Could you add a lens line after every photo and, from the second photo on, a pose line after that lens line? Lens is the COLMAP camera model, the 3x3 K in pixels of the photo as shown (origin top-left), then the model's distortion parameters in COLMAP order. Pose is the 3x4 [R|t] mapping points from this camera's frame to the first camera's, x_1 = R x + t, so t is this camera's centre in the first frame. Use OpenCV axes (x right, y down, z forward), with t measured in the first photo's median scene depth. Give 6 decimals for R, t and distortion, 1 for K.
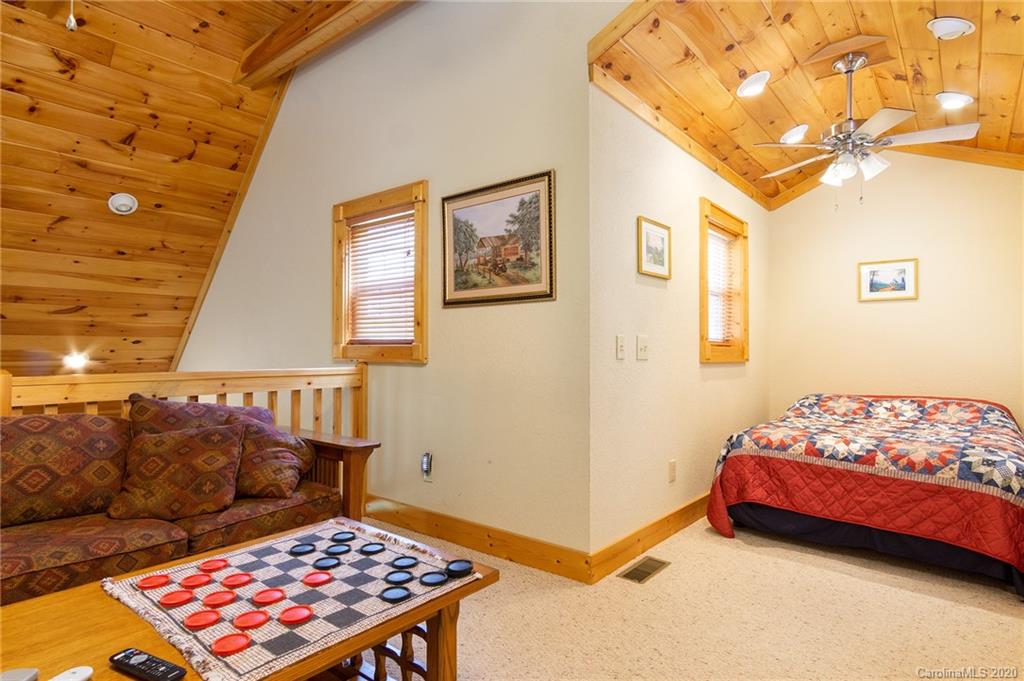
lens RADIAL K [[556.0, 0, 512.0], [0, 556.0, 340.5], [0, 0, 1]] dist [0.004141, 0.000852]
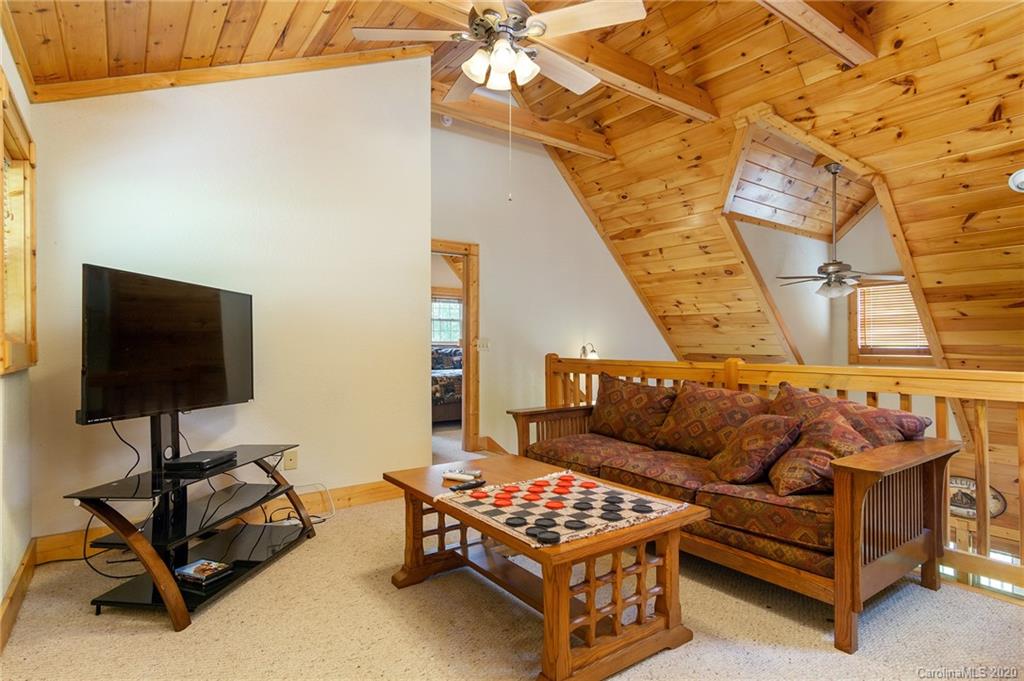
lens RADIAL K [[537.8, 0, 512.0], [0, 537.8, 340.5], [0, 0, 1]] dist [0.003240, 0.001578]
pose [[-0.249035, -0.005446, -0.968479, 0.423853], [0.015910, 0.999826, -0.009713, 0.006313], [0.968364, -0.017828, -0.248905, 0.515711]]
